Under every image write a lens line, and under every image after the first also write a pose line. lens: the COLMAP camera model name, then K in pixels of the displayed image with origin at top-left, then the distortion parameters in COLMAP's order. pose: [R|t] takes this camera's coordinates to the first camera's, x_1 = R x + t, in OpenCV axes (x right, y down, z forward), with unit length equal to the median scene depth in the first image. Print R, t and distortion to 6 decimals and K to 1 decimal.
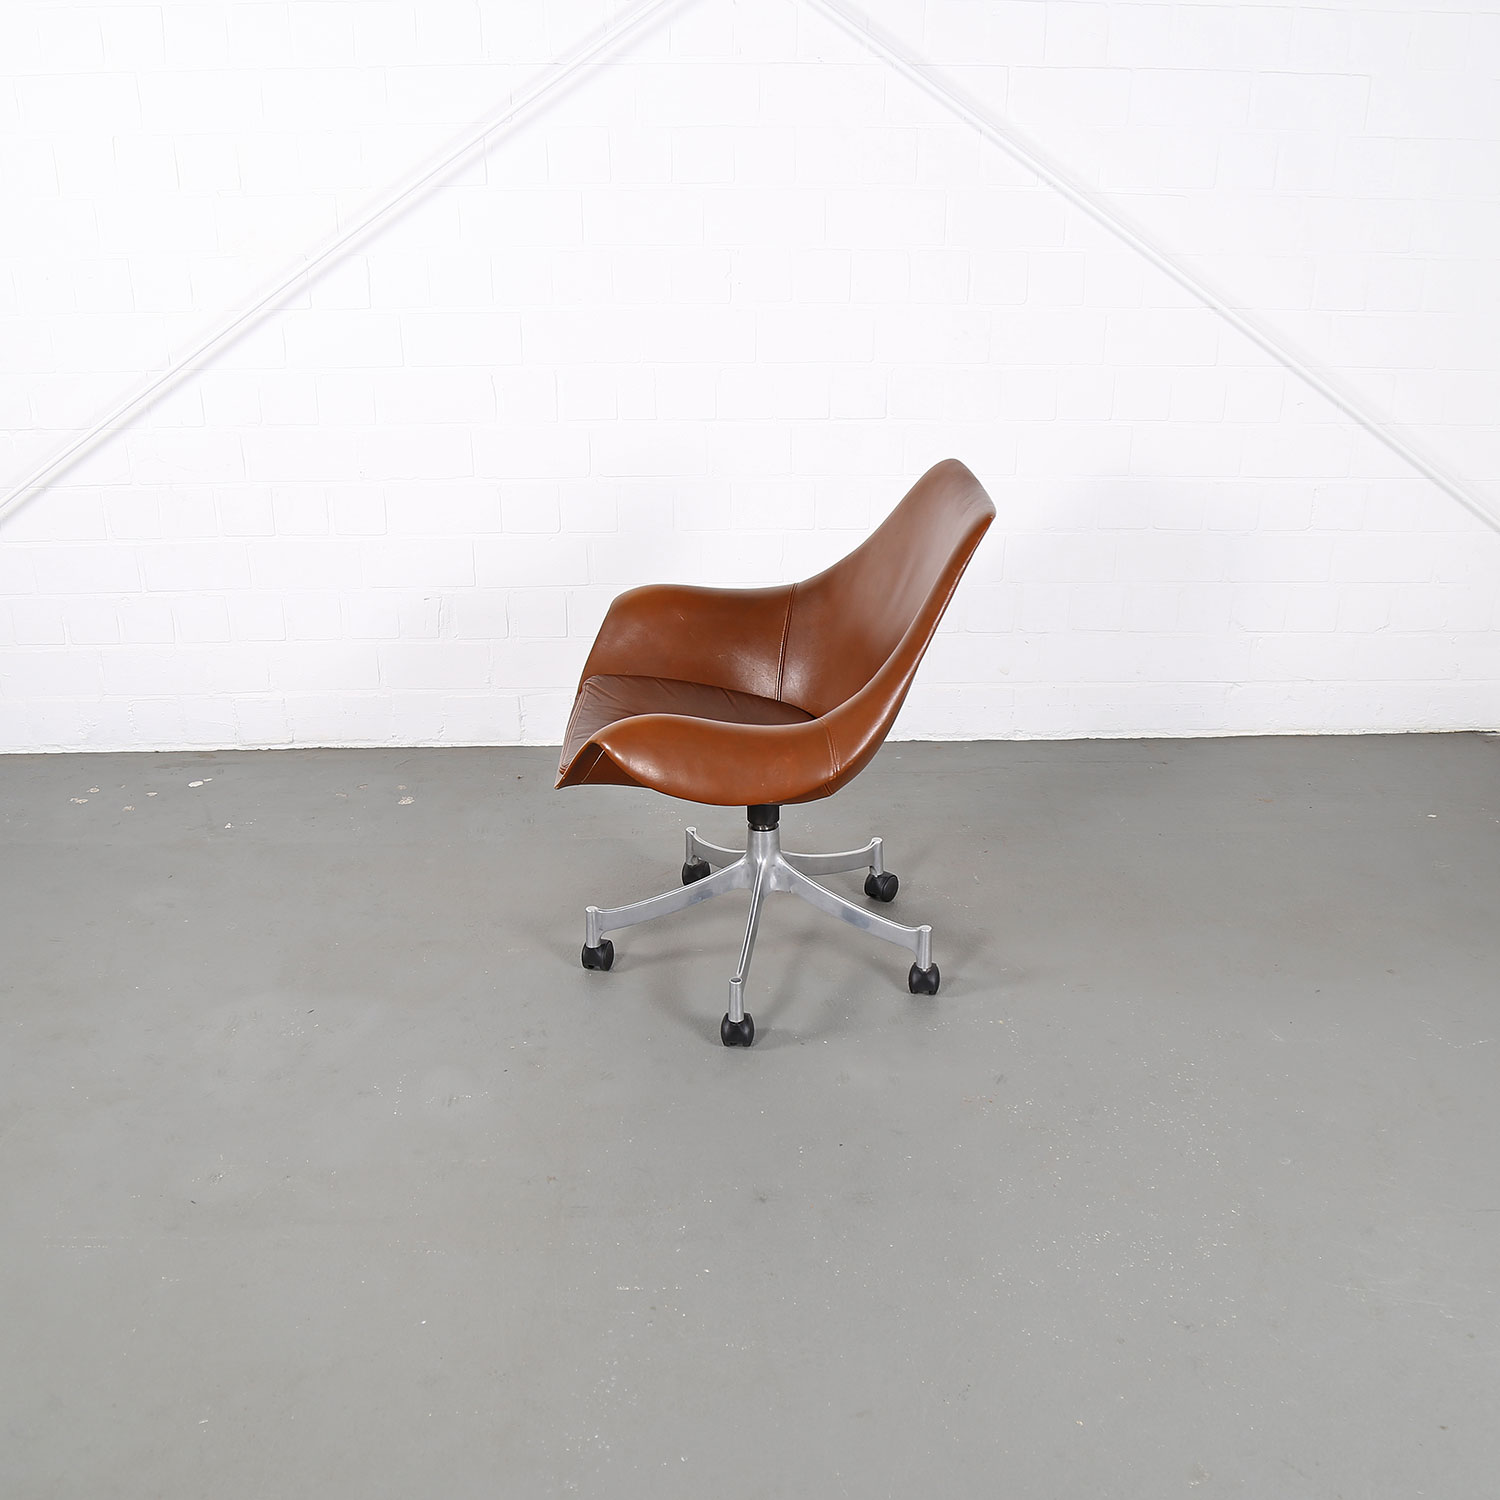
lens RADIAL K [[1647.9, 0, 749.4], [0, 1647.9, 800.2], [0, 0, 1]] dist [-0.120086, 0.052536]
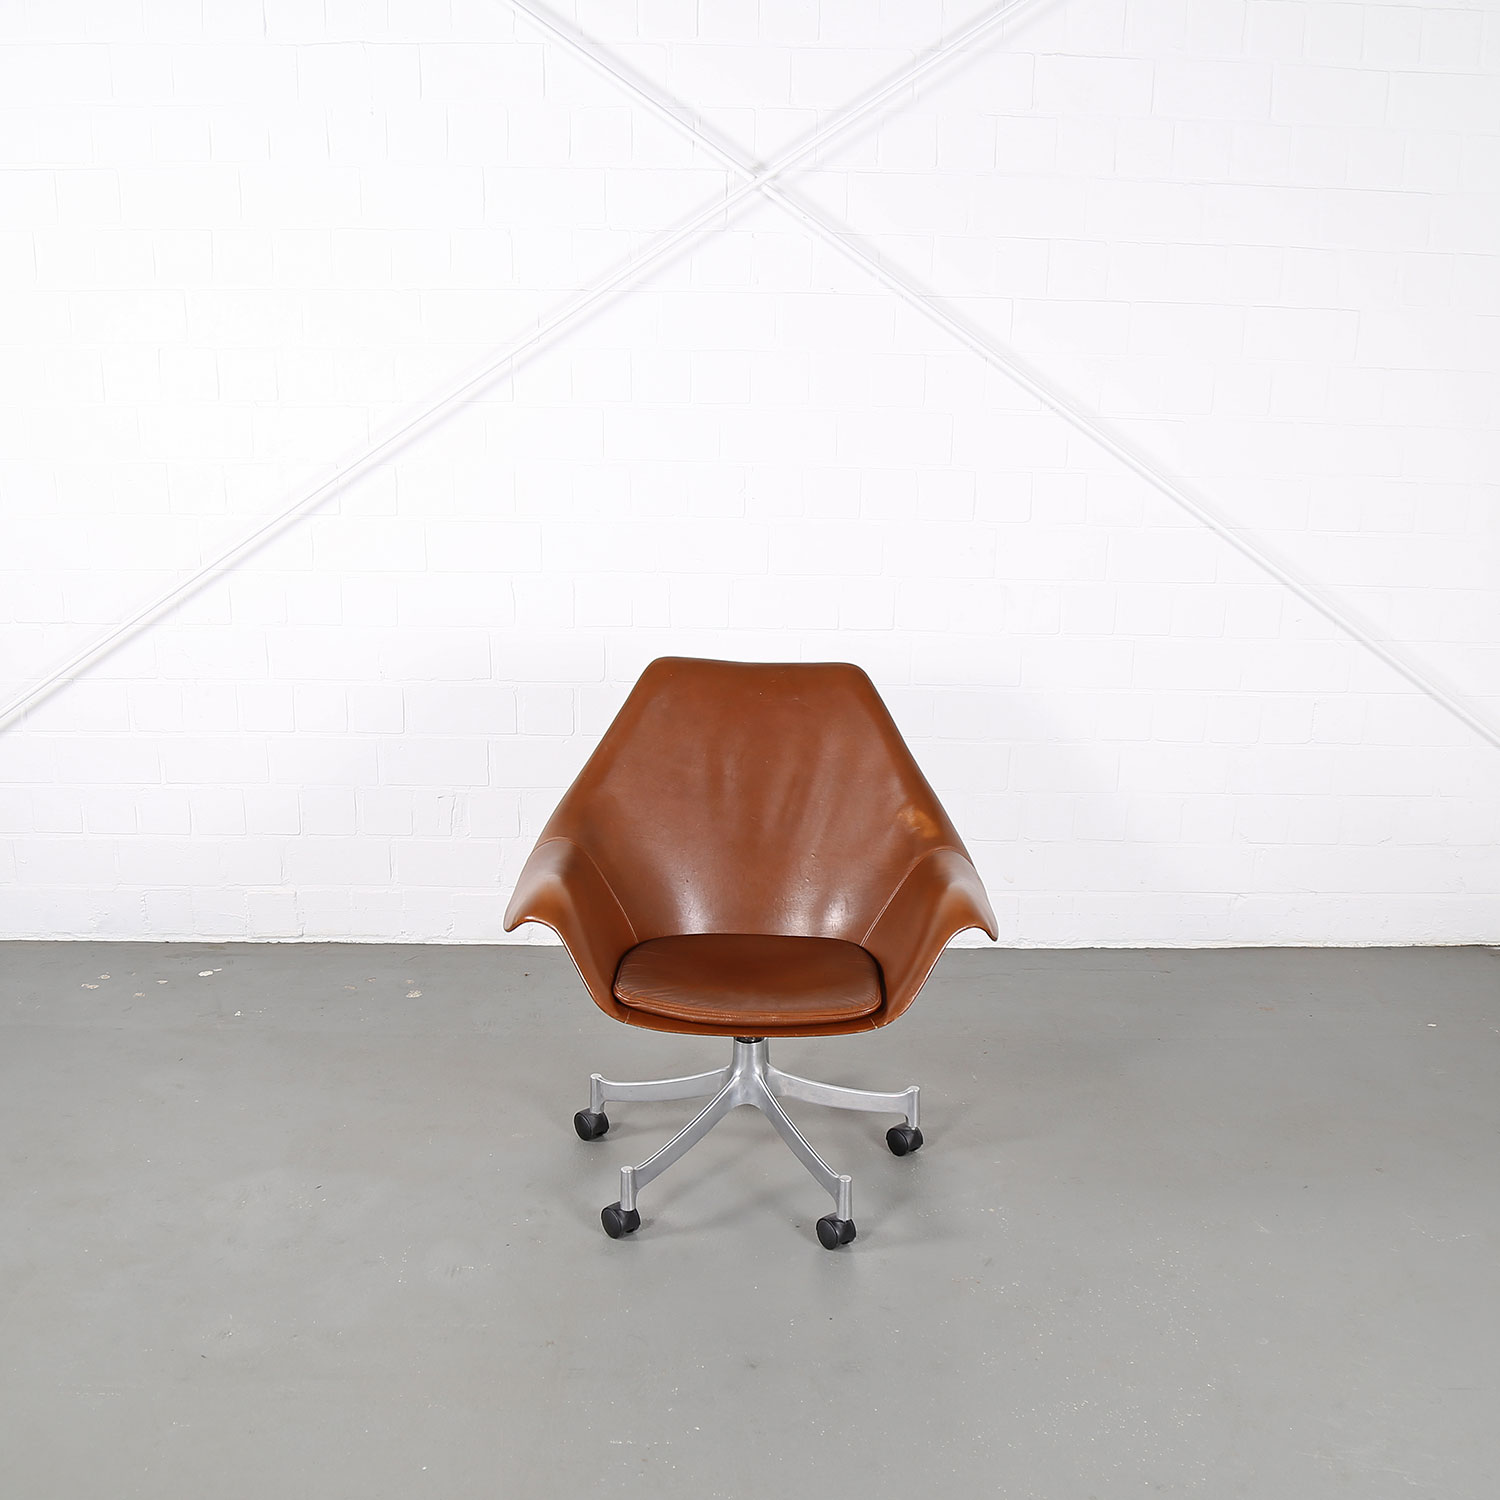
lens RADIAL K [[1774.8, 0, 752.9], [0, 1774.8, 844.3], [0, 0, 1]] dist [-0.118381, 0.044863]
pose [[0.999797, 0.017943, -0.009138, 0.008139], [-0.018846, 0.993659, -0.110844, 0.026255], [0.007091, 0.110994, 0.993796, -0.094409]]
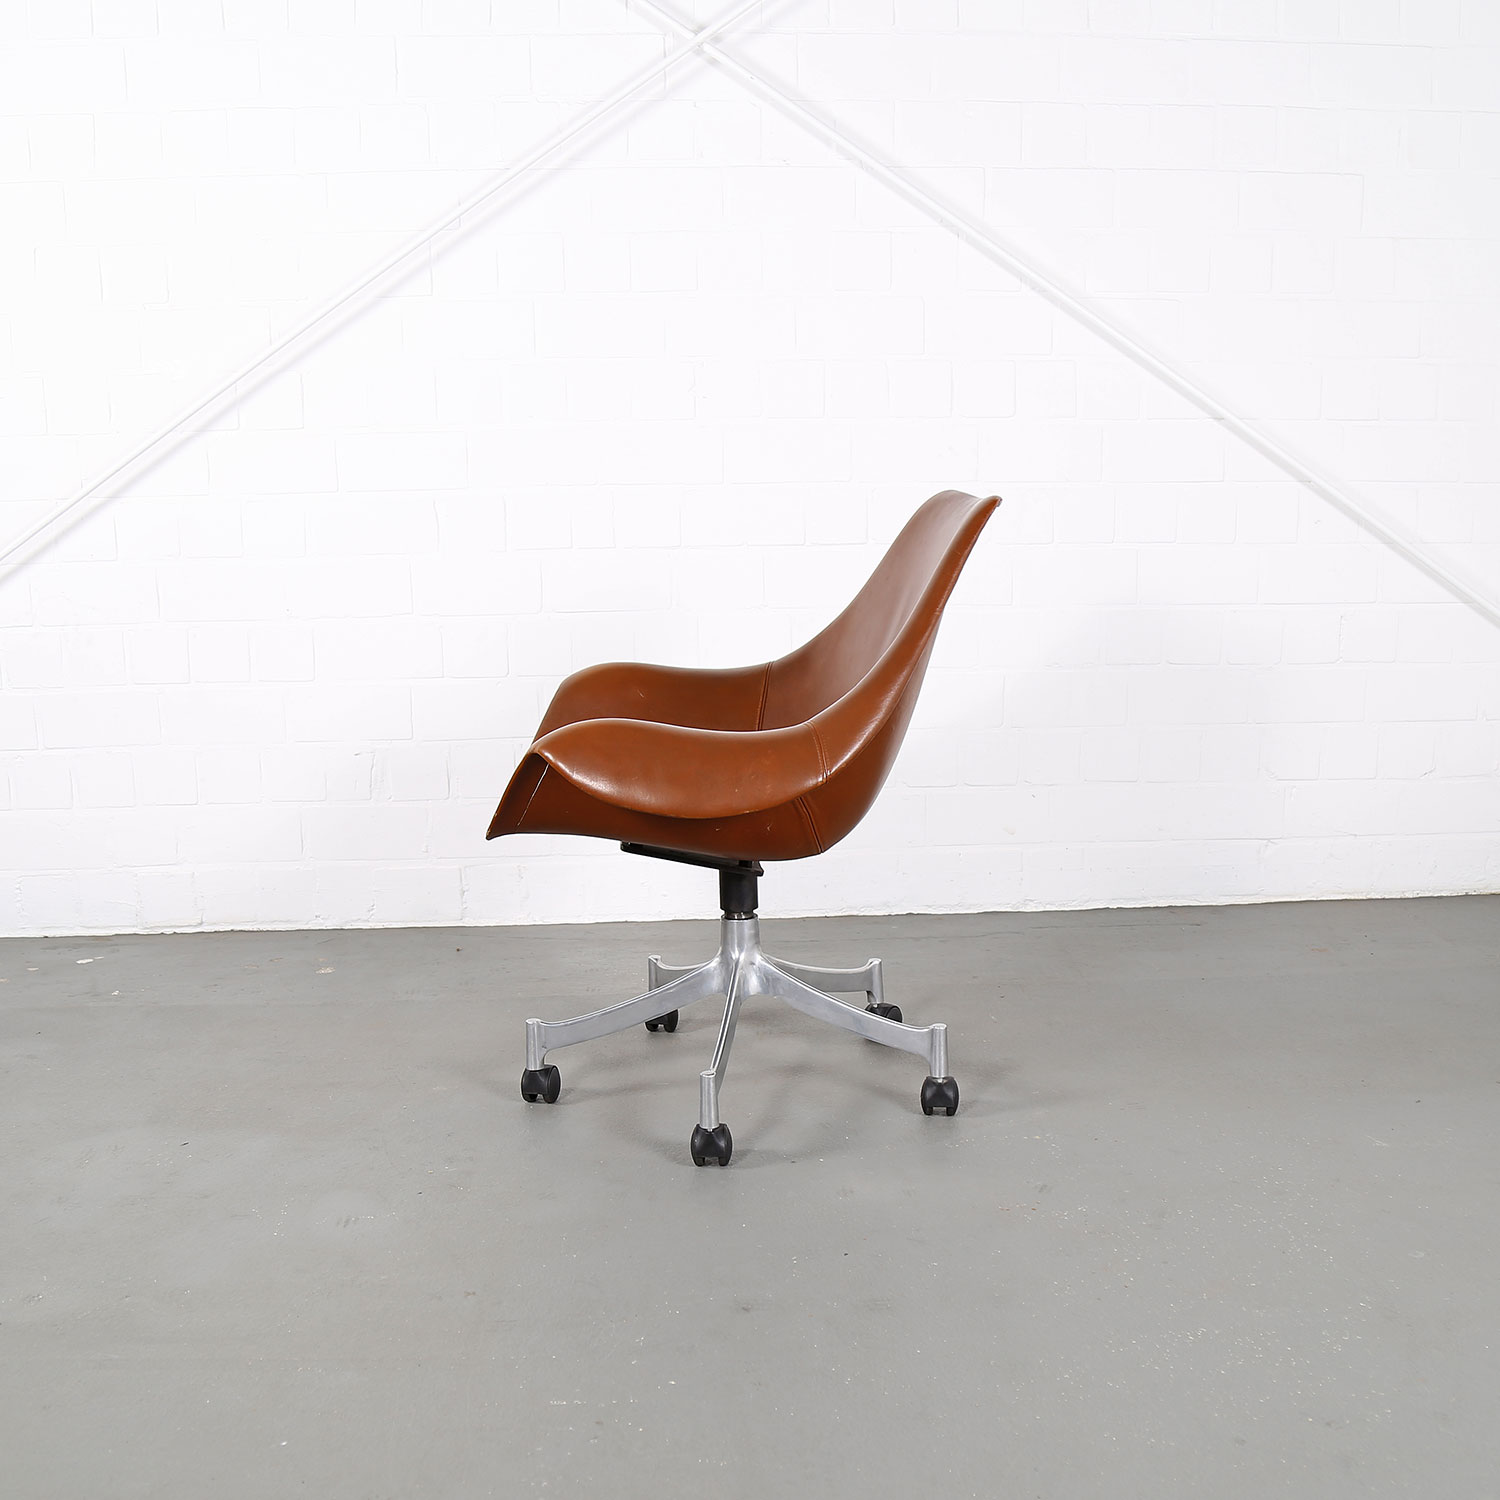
lens RADIAL K [[1690.0, 0, 749.1], [0, 1690.0, 825.4], [0, 0, 1]] dist [-0.120132, 0.056184]
pose [[0.999749, -0.016539, 0.015135, 0.000974], [0.019523, 0.974159, -0.225016, 0.133947], [-0.011022, 0.225255, 0.974238, 0.127753]]
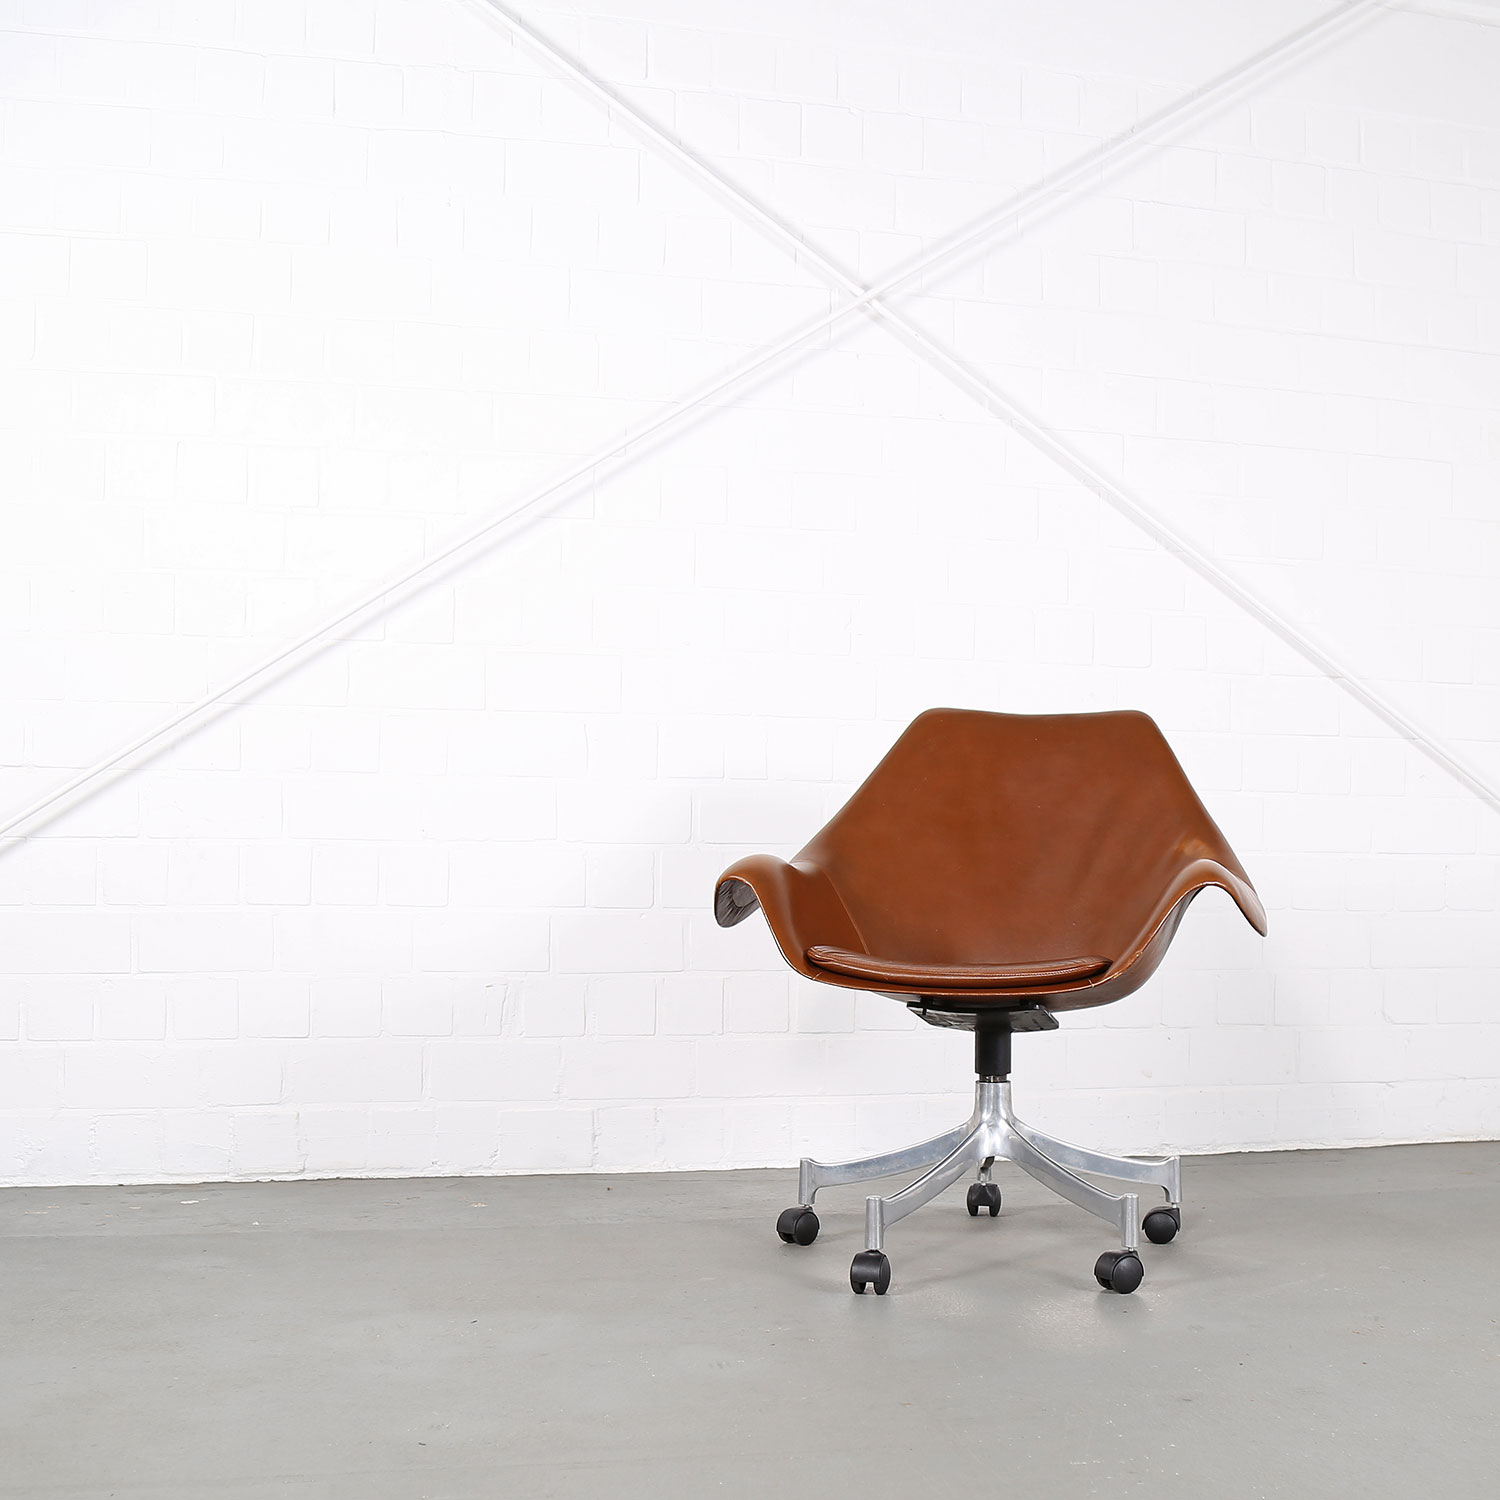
lens RADIAL K [[1853.1, 0, 905.1], [0, 1853.1, 901.1], [0, 0, 1]] dist [-0.122175, 0.054382]
pose [[0.976796, 0.006712, 0.214065, -0.206830], [0.078844, 0.918046, -0.388556, 0.236694], [-0.199130, 0.396417, 0.896215, 0.106556]]
